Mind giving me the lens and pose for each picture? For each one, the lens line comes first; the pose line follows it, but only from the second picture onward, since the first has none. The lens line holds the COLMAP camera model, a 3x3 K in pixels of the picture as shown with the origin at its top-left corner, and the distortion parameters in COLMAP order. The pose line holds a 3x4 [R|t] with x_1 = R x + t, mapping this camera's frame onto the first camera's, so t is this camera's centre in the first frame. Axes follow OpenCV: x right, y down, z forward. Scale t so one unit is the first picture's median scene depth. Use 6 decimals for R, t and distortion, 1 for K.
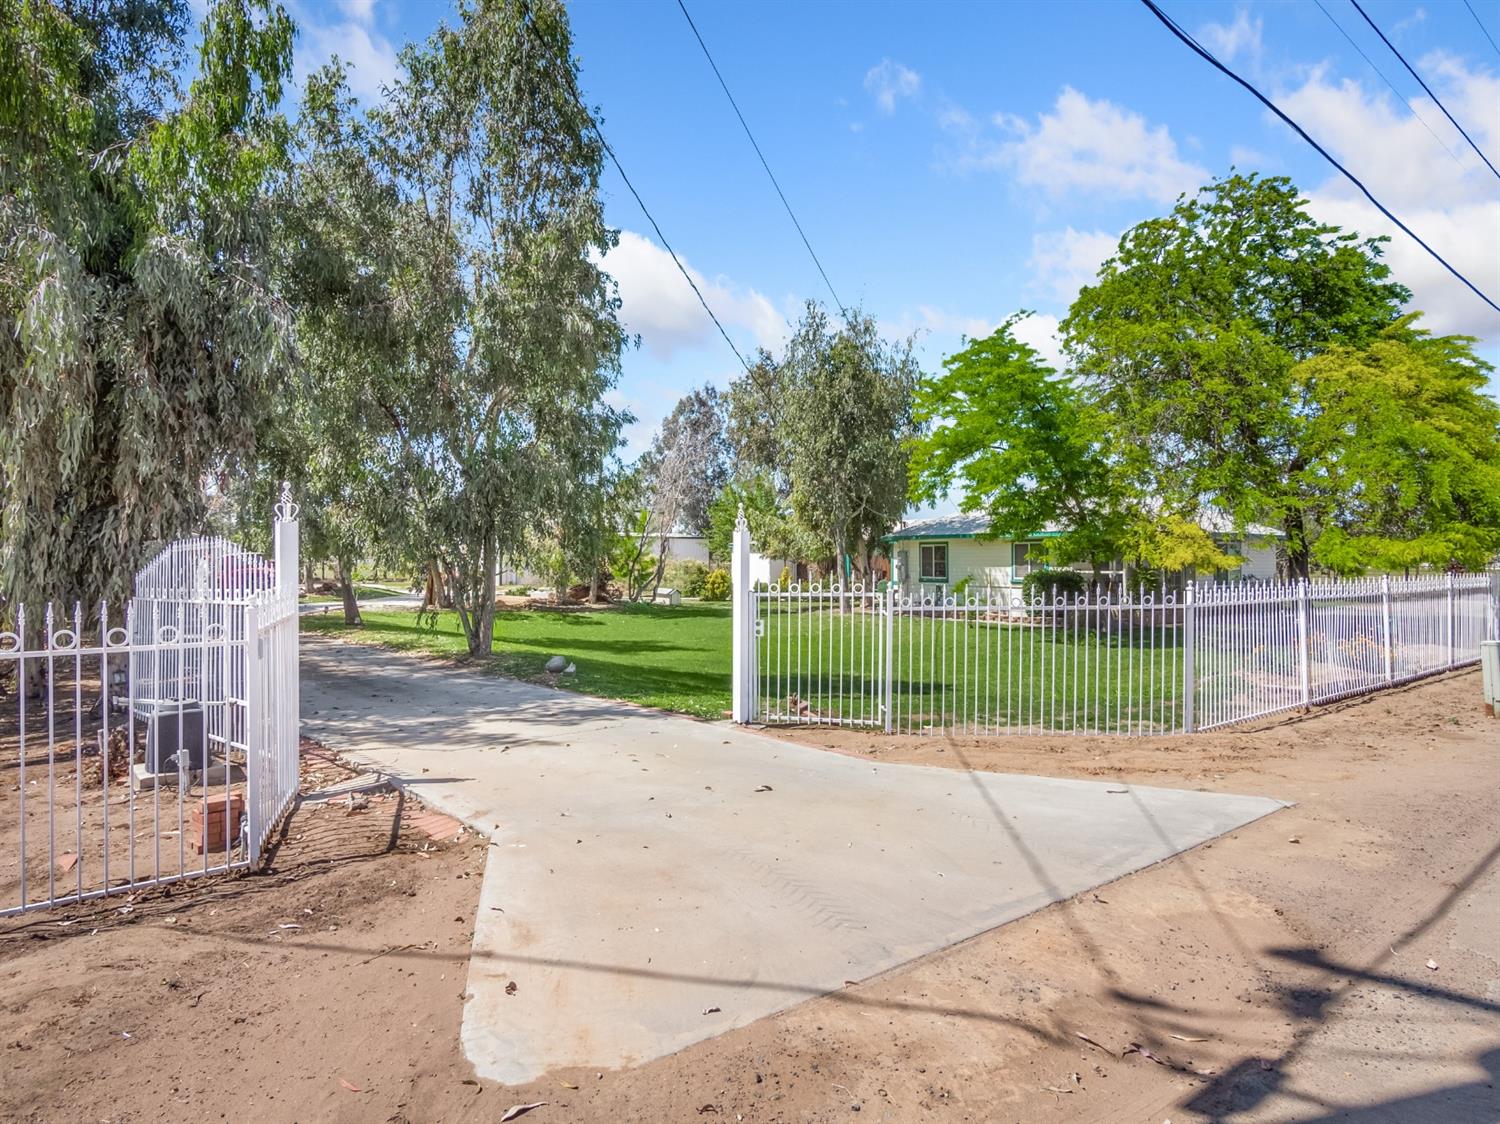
lens RADIAL K [[1148.9, 0, 754.9], [0, 1148.9, 567.6], [0, 0, 1]] dist [0.006202, 0.001573]
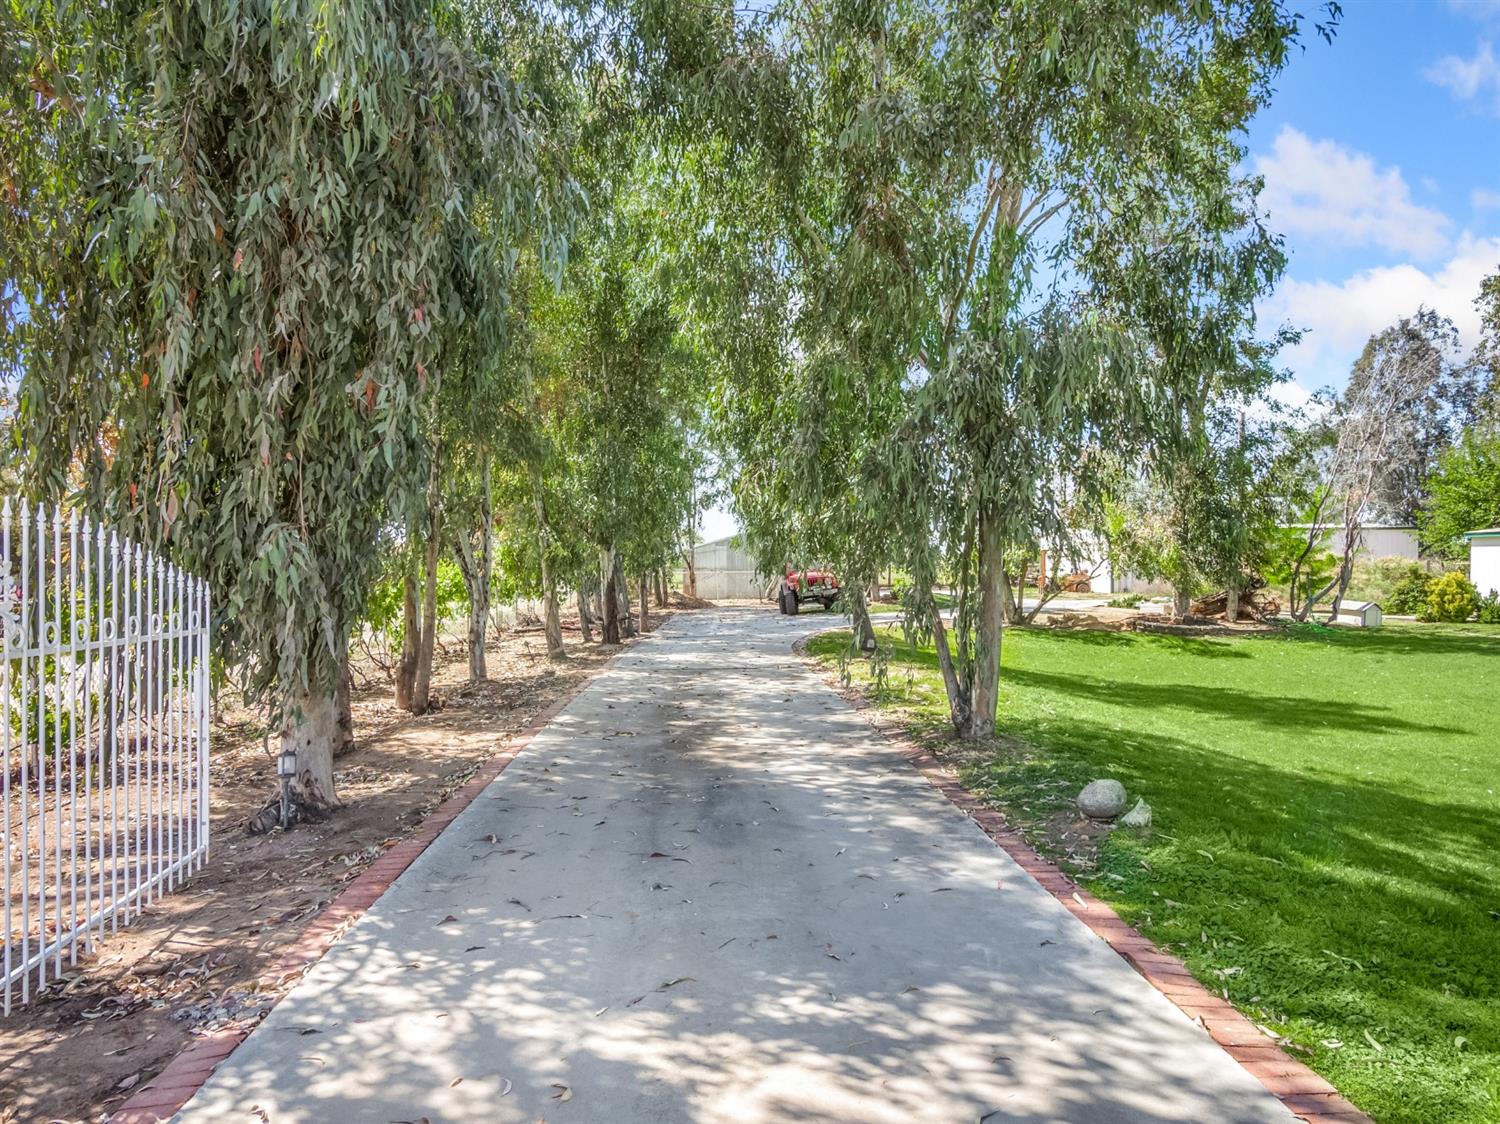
lens RADIAL K [[1006.7, 0, 779.5], [0, 1006.7, 582.5], [0, 0, 1]] dist [0.040630, 0.005125]
pose [[0.839866, 0.002591, -0.542788, -0.037435], [0.002868, 0.999953, 0.009211, 0.000967], [0.542787, -0.009293, 0.839819, 0.331332]]
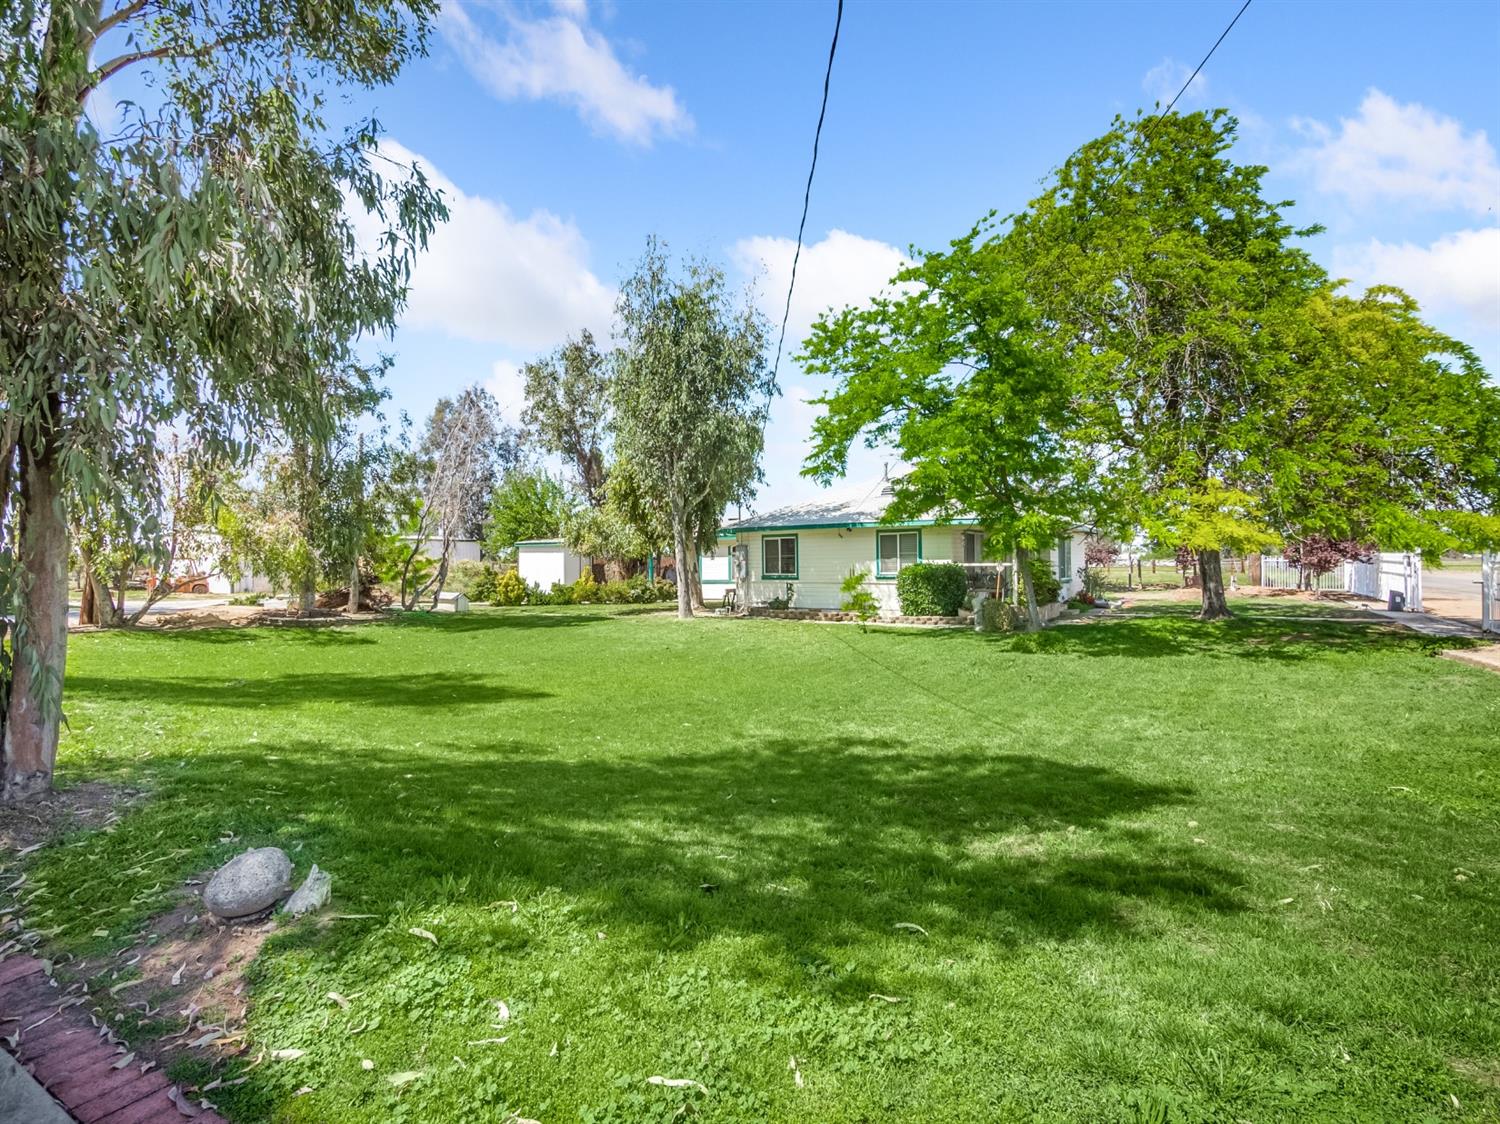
lens RADIAL K [[740.2, 0, 742.1], [0, 740.2, 569.9], [0, 0, 1]] dist [-0.004797, 0.000314]
pose [[0.938192, -0.009793, 0.345976, -0.064361], [0.012479, 0.999907, -0.005536, 0.007152], [-0.345889, 0.009511, 0.938227, 0.419389]]
